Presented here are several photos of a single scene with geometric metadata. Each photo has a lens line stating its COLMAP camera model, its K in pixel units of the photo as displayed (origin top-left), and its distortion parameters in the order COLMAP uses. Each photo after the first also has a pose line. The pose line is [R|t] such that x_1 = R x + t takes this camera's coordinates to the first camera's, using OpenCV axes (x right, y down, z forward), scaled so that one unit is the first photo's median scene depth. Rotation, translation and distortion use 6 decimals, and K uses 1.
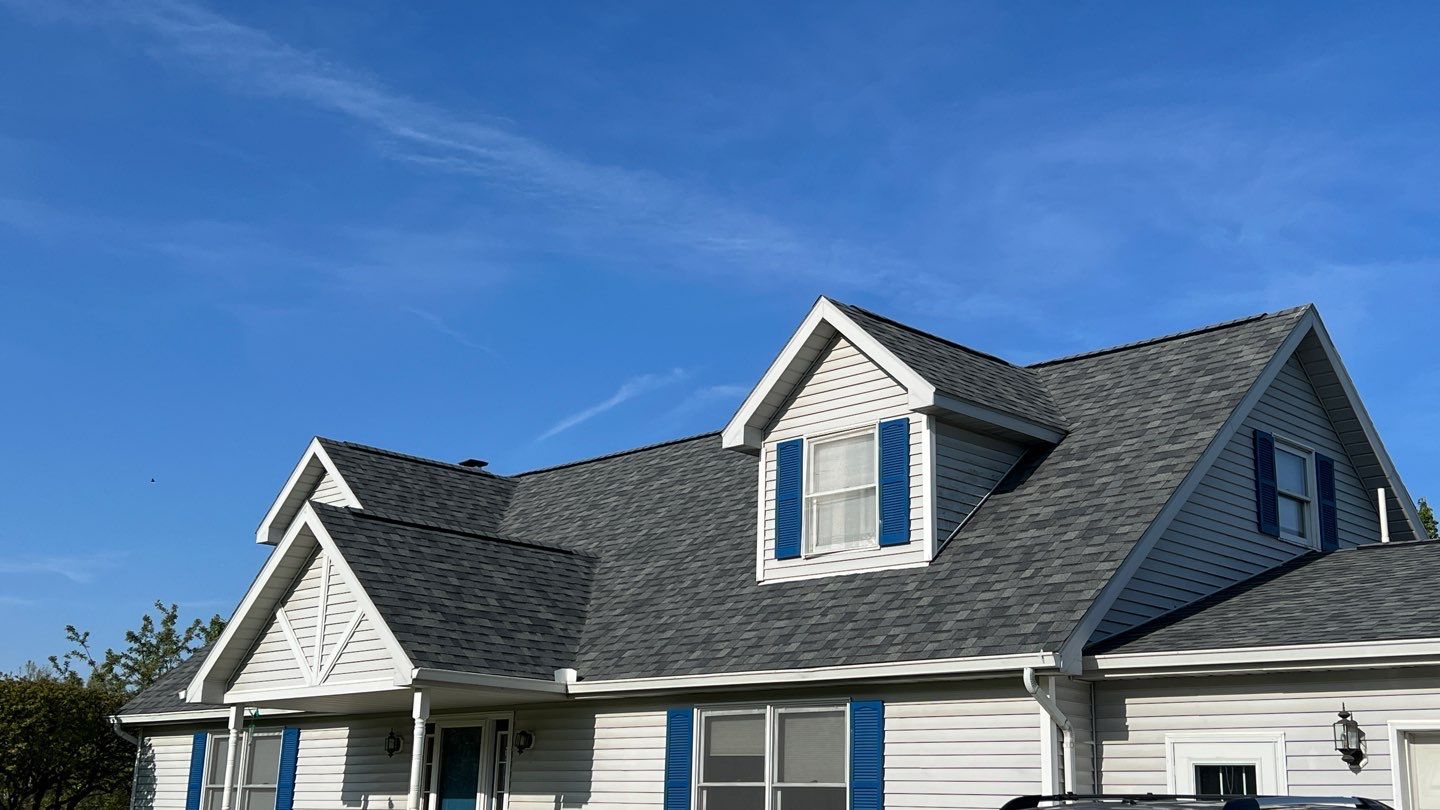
lens RADIAL K [[1589.5, 0, 720.0], [0, 1589.5, 405.0], [0, 0, 1]] dist [0.176364, -0.509084]
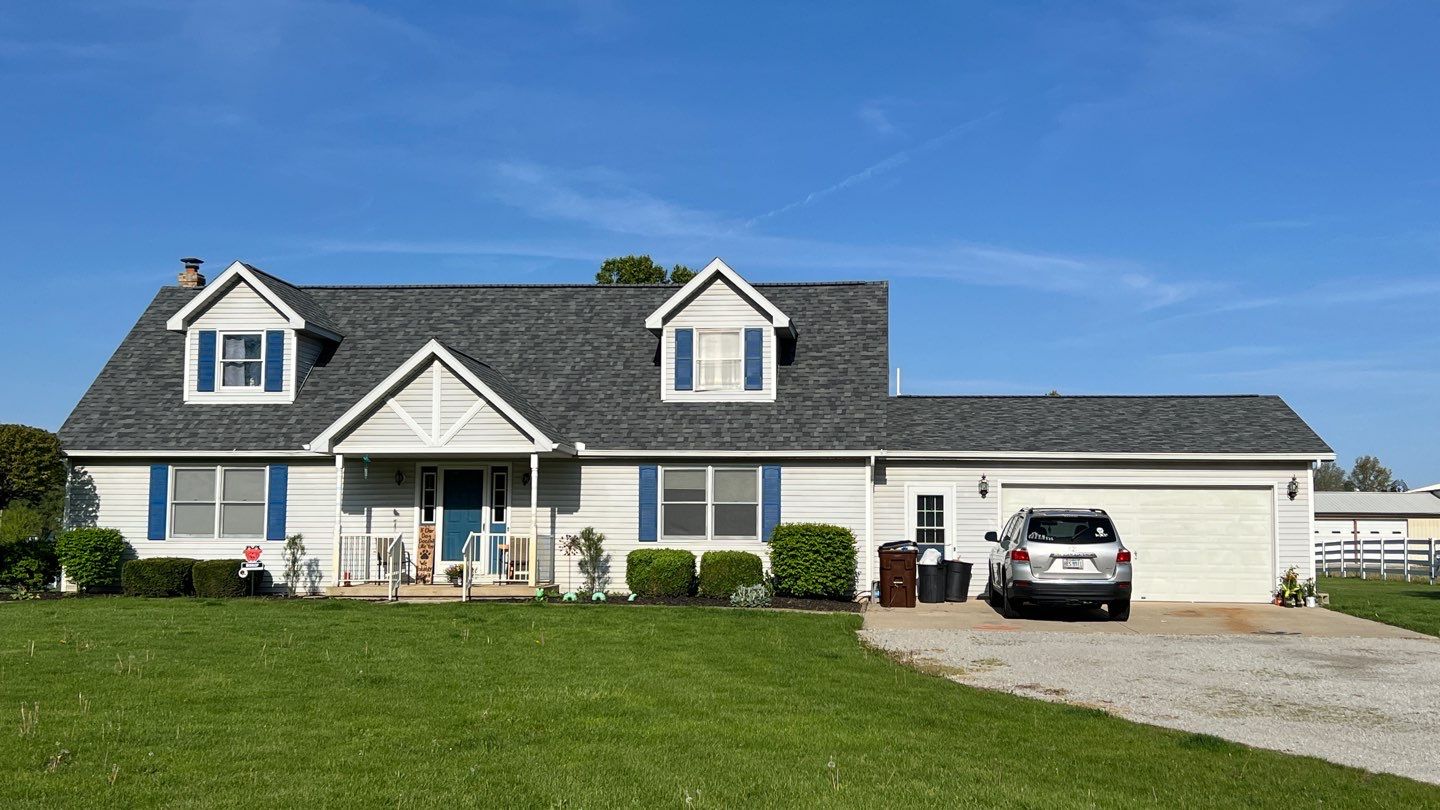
lens RADIAL K [[1633.7, 0, 709.7], [0, 1633.7, 438.1], [0, 0, 1]] dist [0.192114, -0.523911]
pose [[0.775037, 0.022195, 0.631525, -1.250760], [-0.147534, 0.978119, 0.146686, -0.150788], [-0.614451, -0.206858, 0.761353, -0.576982]]
